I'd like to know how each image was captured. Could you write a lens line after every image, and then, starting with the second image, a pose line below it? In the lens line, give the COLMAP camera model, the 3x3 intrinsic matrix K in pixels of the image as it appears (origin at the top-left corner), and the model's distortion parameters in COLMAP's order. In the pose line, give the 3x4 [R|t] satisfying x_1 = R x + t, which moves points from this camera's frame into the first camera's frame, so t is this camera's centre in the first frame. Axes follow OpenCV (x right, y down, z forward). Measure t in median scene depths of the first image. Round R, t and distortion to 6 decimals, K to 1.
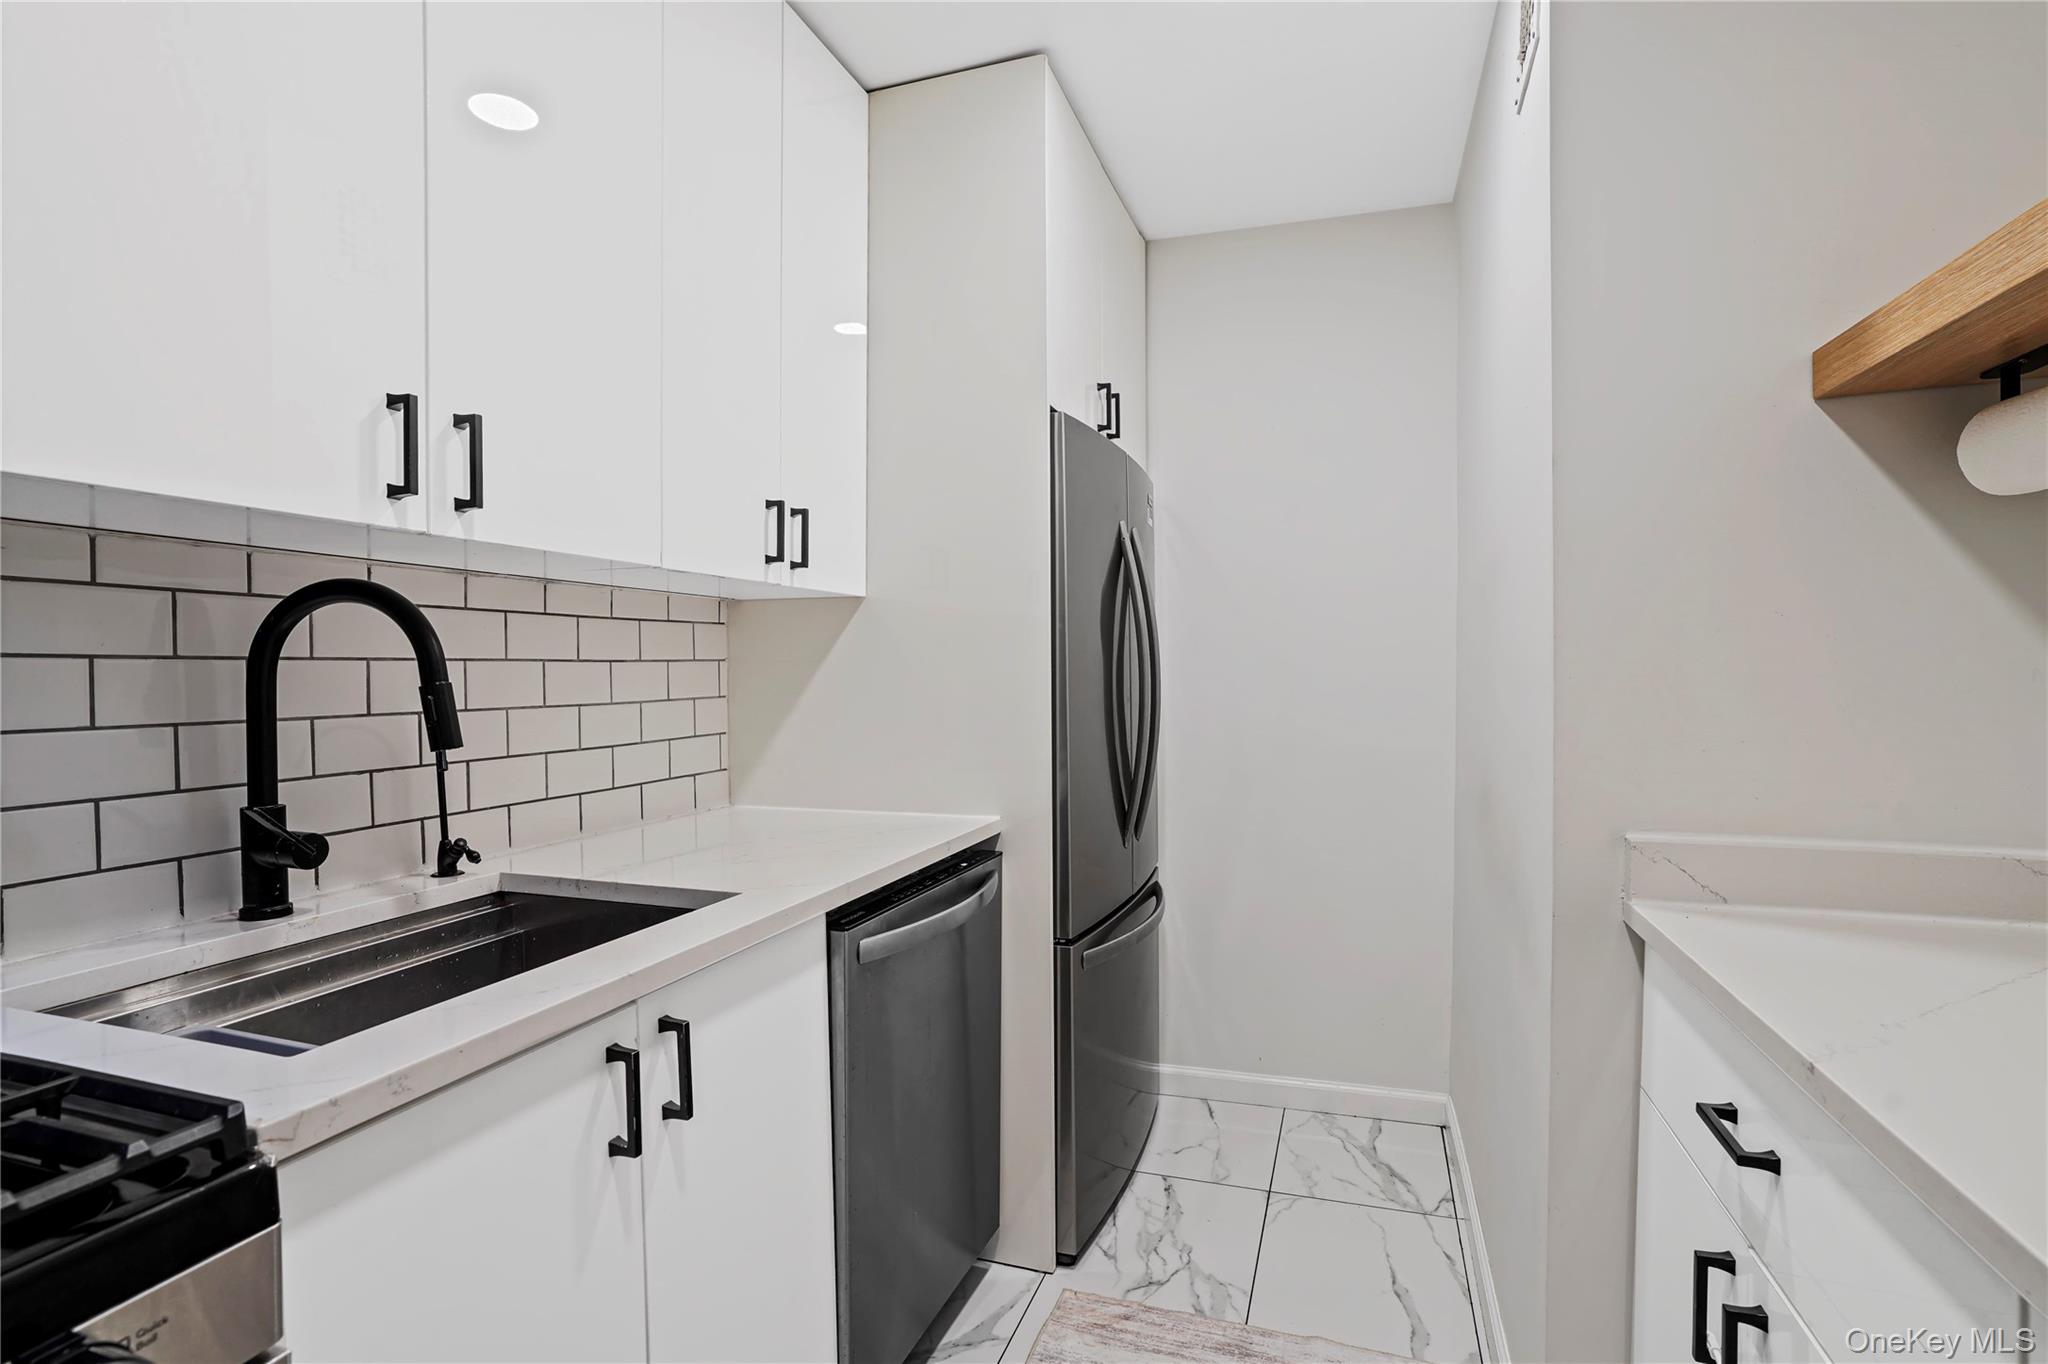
lens RADIAL K [[976.3, 0, 1032.4], [0, 976.3, 694.7], [0, 0, 1]] dist [-0.056578, 0.026145]
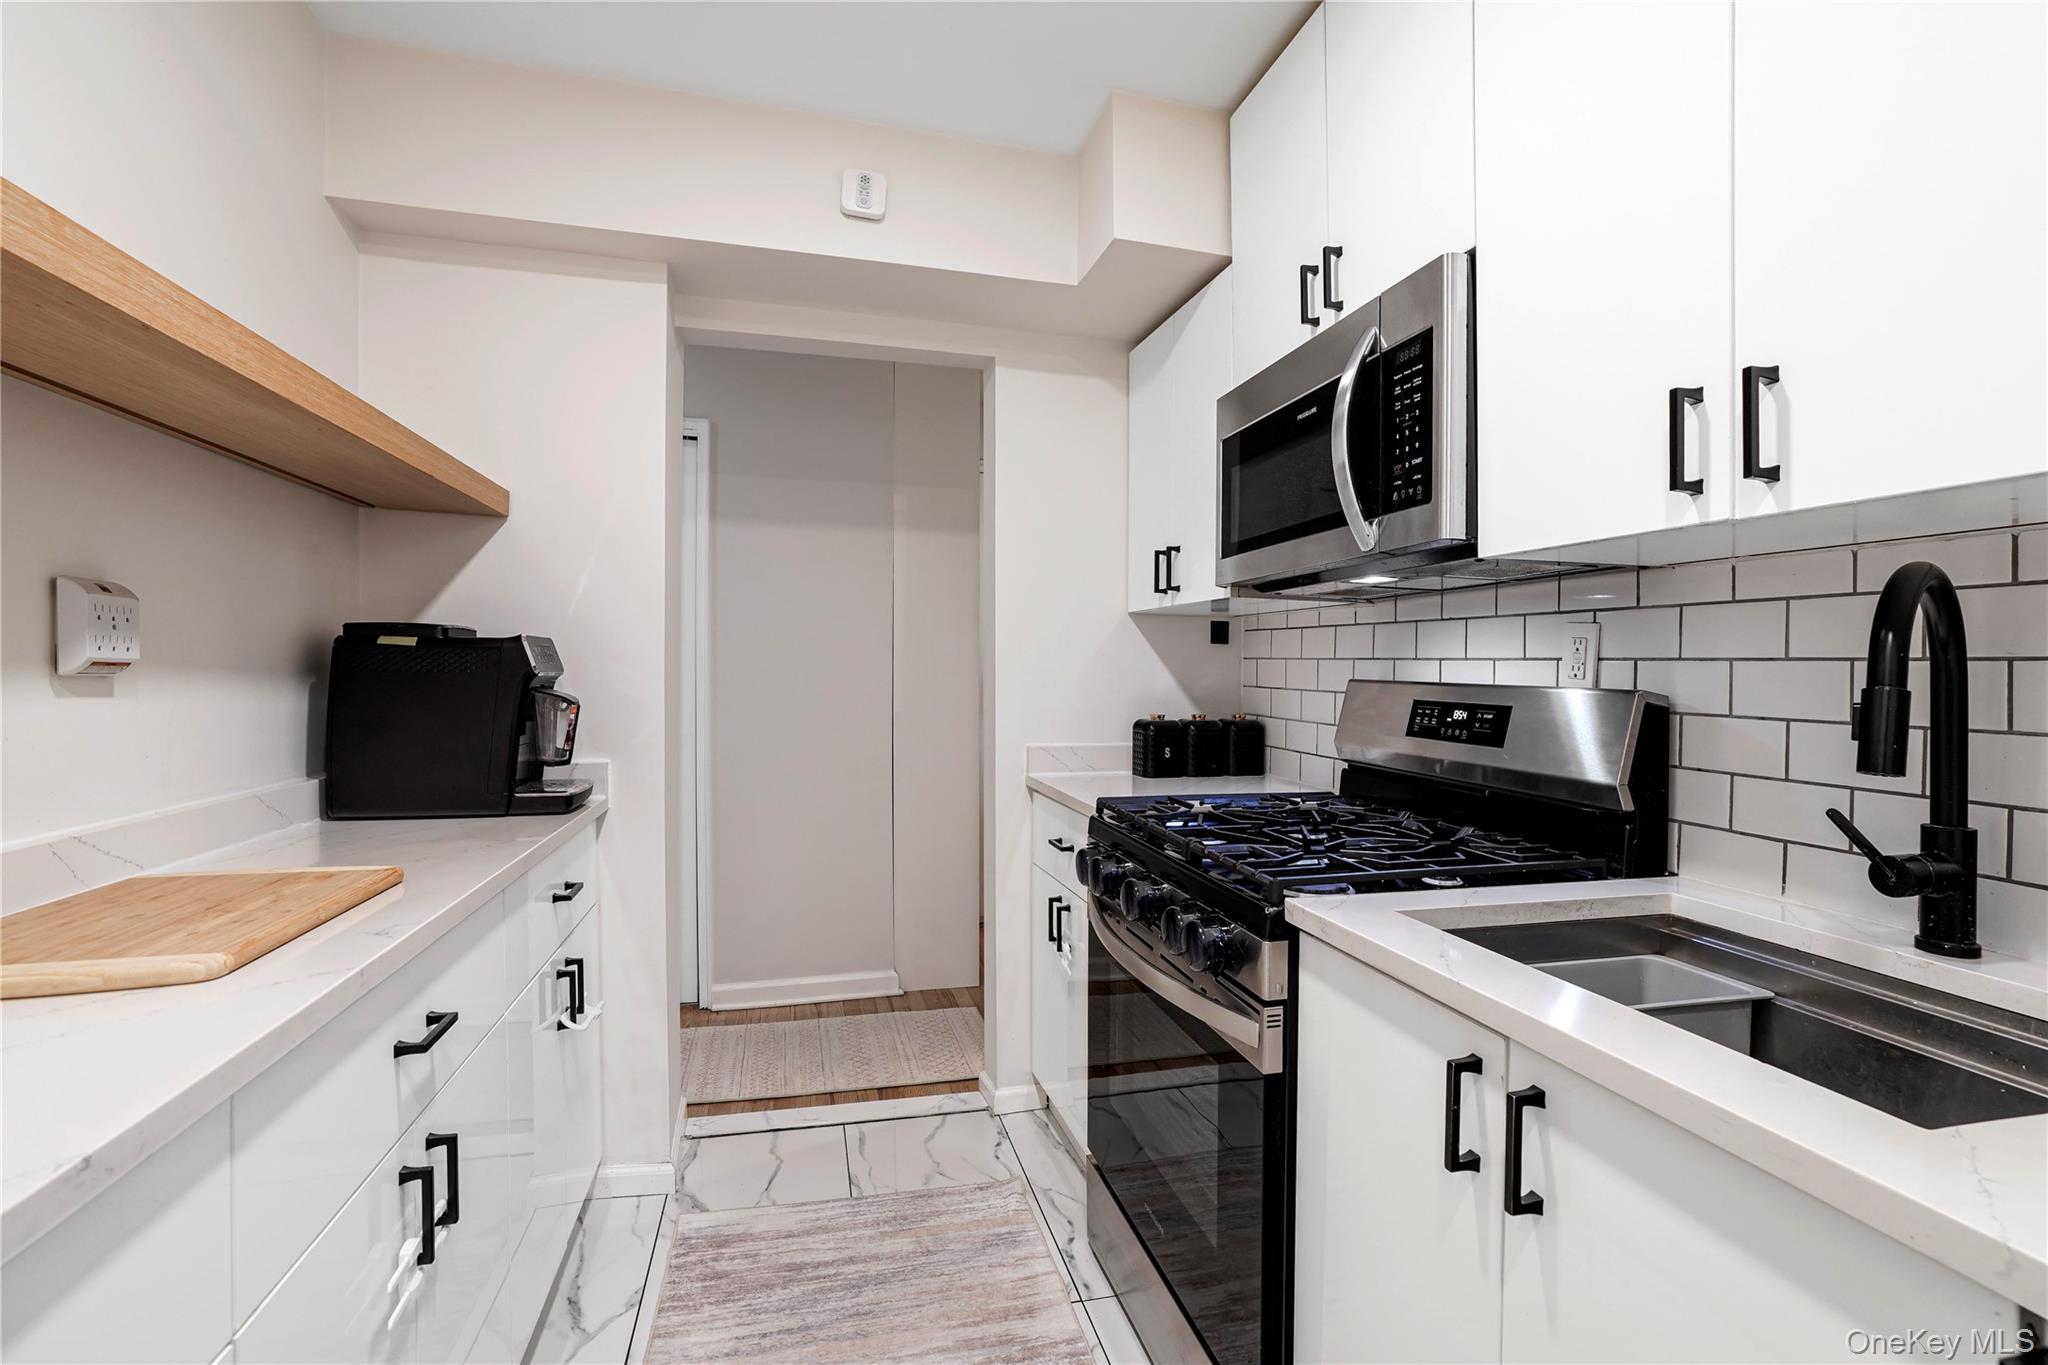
lens RADIAL K [[975.6, 0, 1053.0], [0, 975.6, 675.6], [0, 0, 1]] dist [-0.053677, 0.027134]
pose [[-0.837693, -0.000965, -0.546141, 0.269382], [-0.022232, 0.999230, 0.032335, -0.024061], [0.545689, 0.039228, -0.837069, 0.939975]]
